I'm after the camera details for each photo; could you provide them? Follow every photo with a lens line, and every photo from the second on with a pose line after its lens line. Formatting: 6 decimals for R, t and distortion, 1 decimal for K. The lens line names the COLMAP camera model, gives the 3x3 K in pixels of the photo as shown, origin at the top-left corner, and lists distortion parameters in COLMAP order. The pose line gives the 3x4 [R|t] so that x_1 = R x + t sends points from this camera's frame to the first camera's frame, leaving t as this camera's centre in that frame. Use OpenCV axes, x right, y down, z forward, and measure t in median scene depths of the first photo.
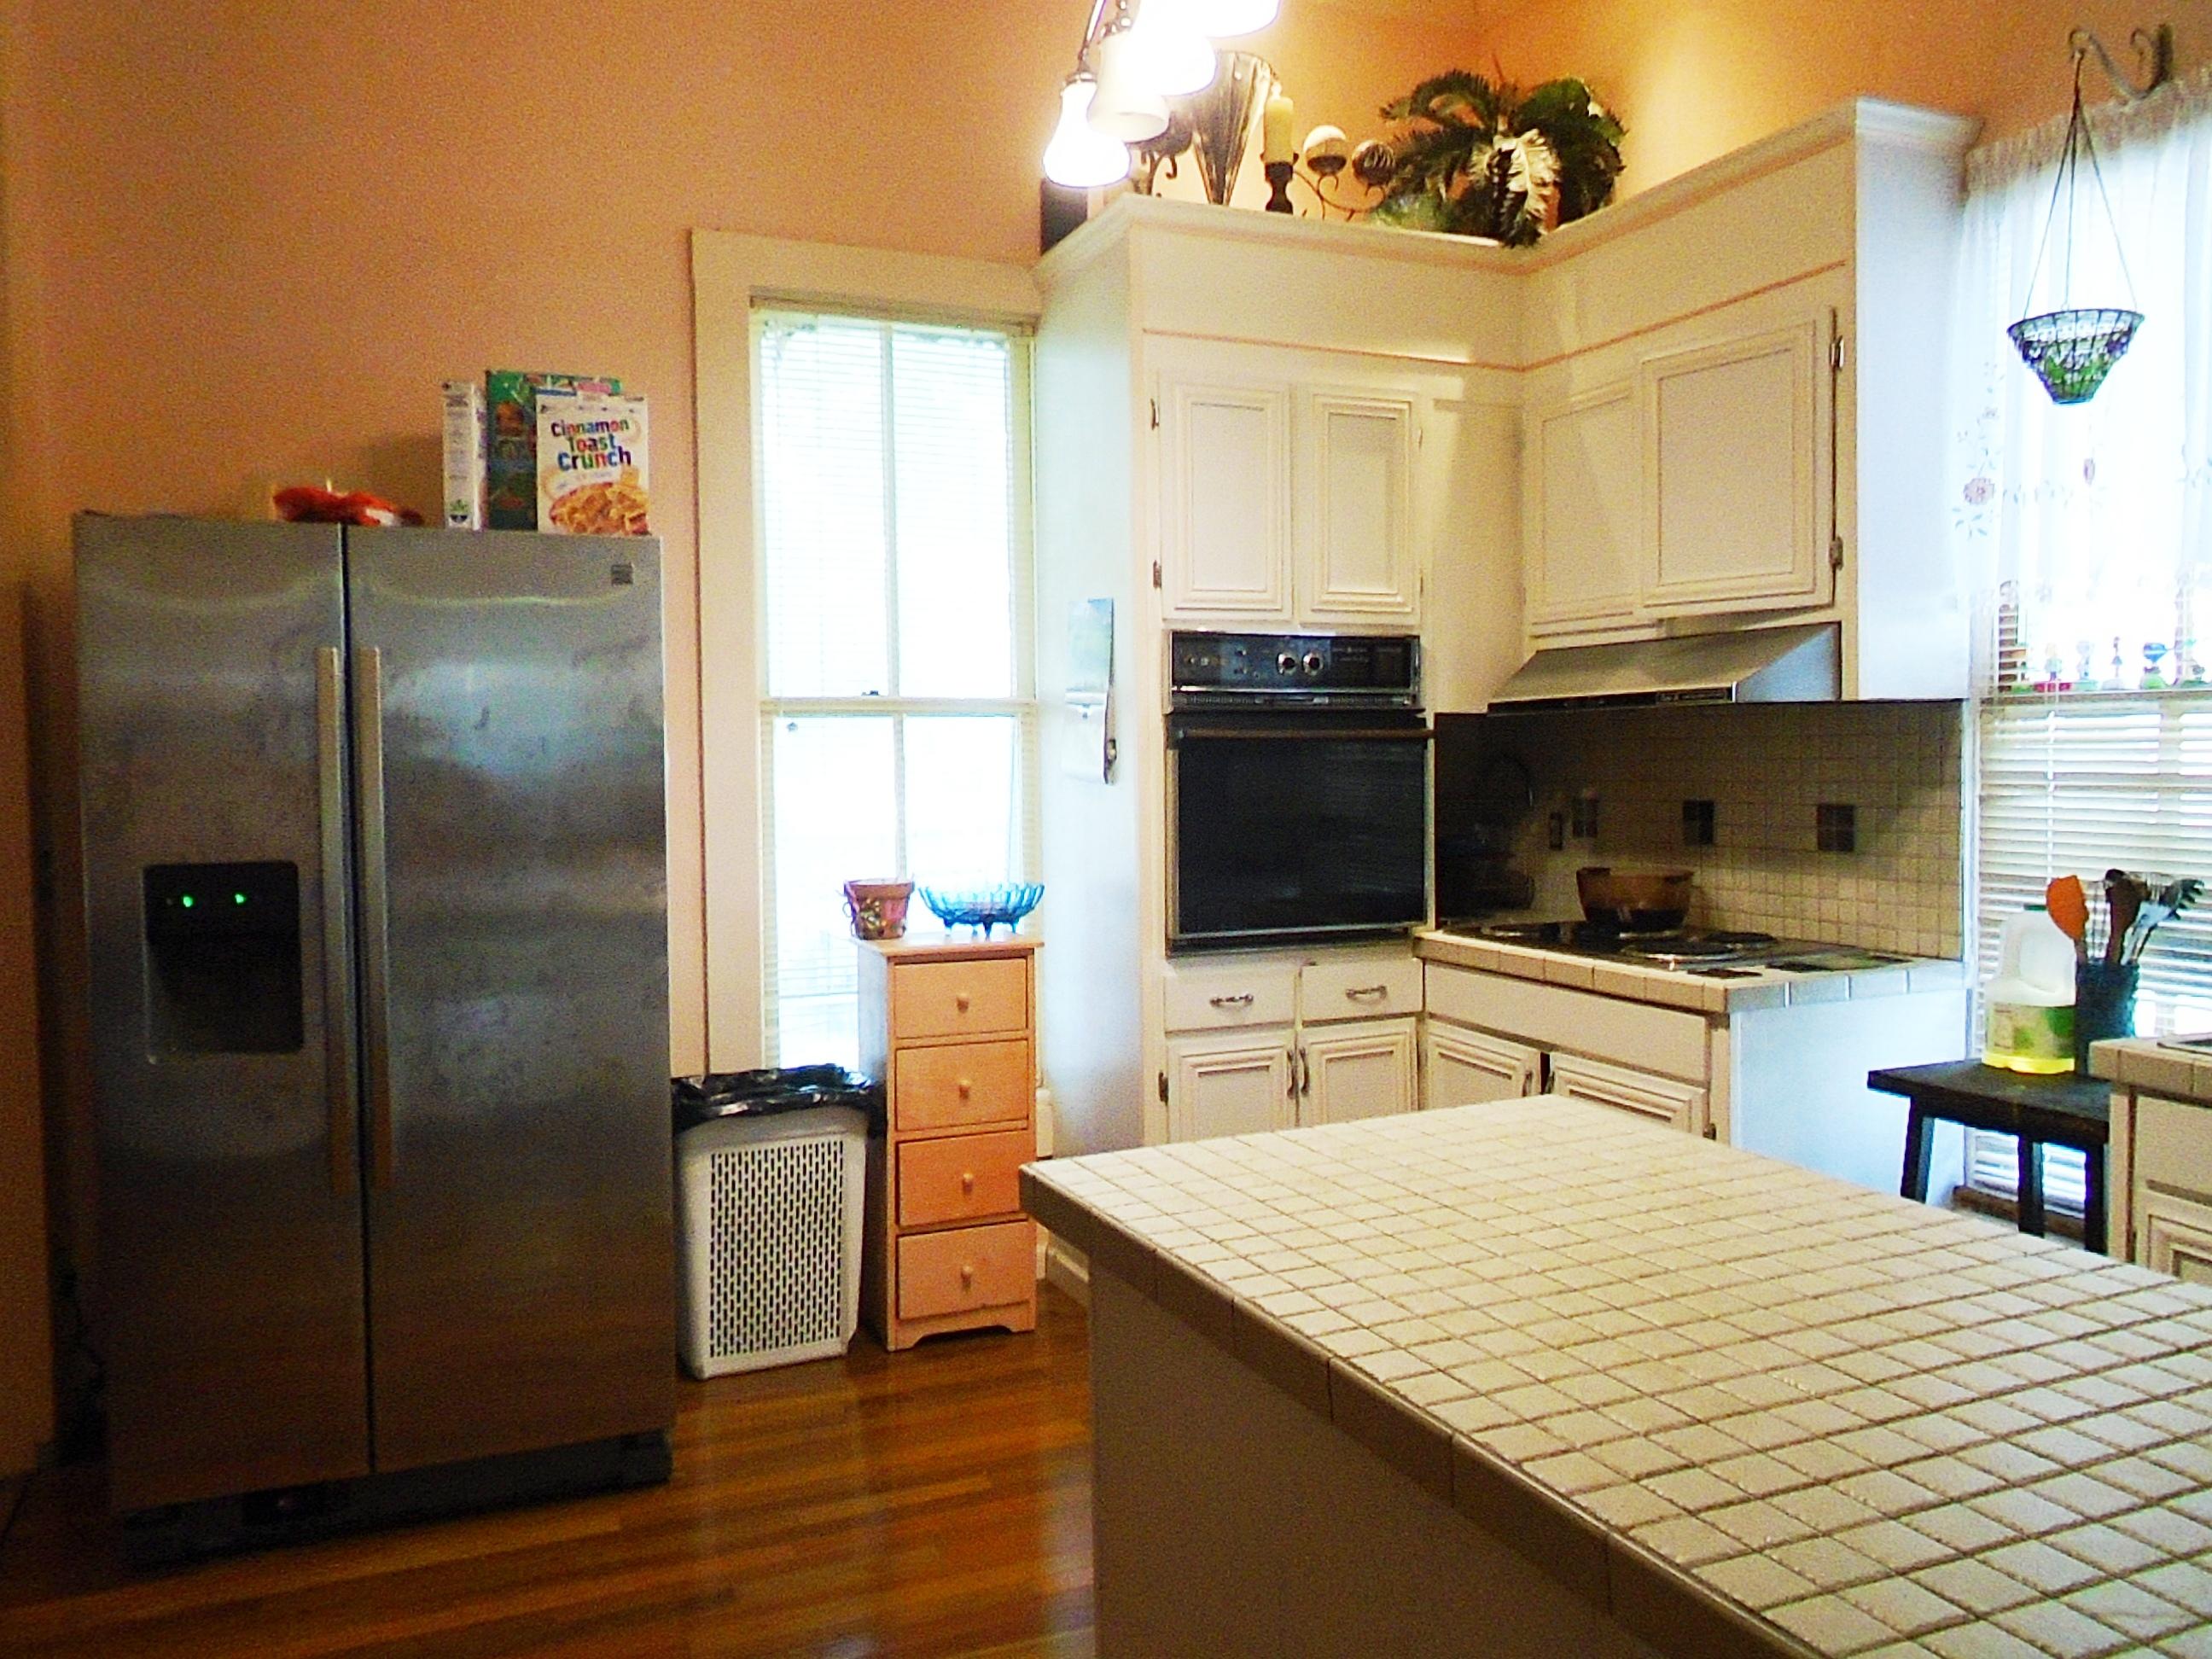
lens RADIAL K [[1676.7, 0, 1106.0], [0, 1676.7, 829.5], [0, 0, 1]] dist [-0.008948, 0.009015]
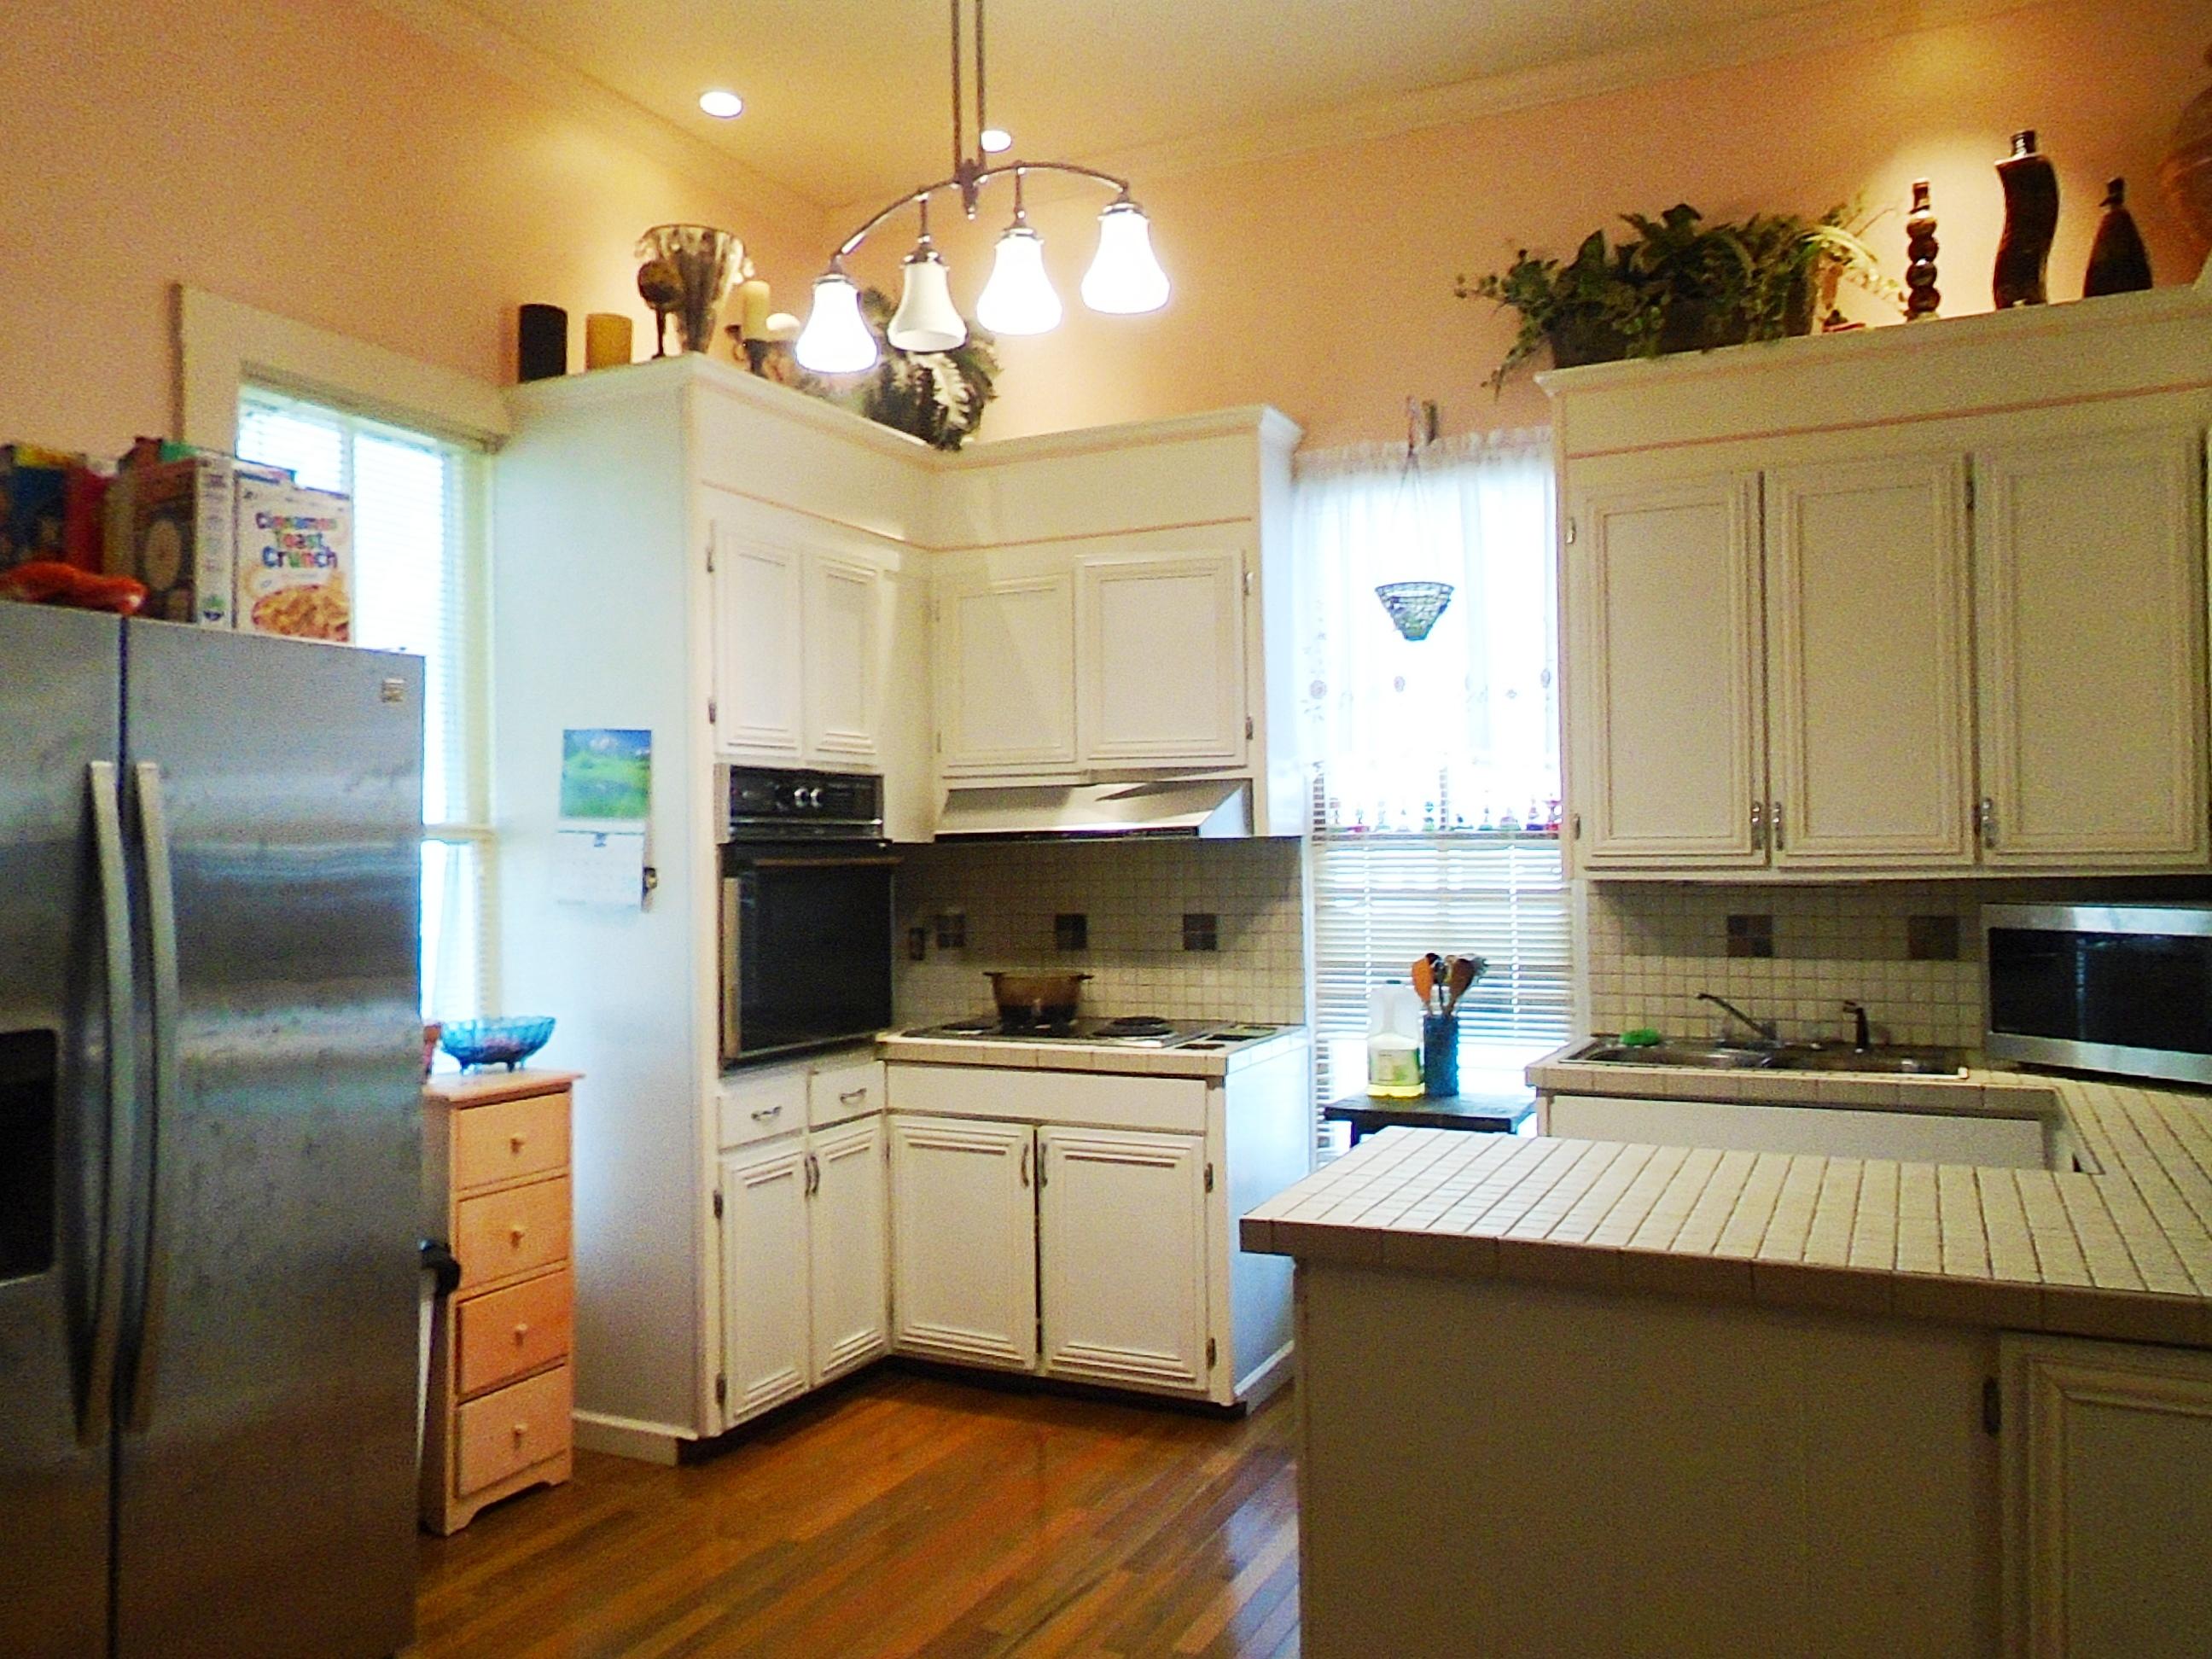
lens RADIAL K [[1676.7, 0, 1106.0], [0, 1676.7, 829.5], [0, 0, 1]] dist [-0.008948, 0.009015]
pose [[0.756388, 0.009789, 0.654050, -0.479388], [0.035342, 0.997816, -0.055805, -0.010719], [-0.653168, 0.065326, 0.754390, 0.051299]]
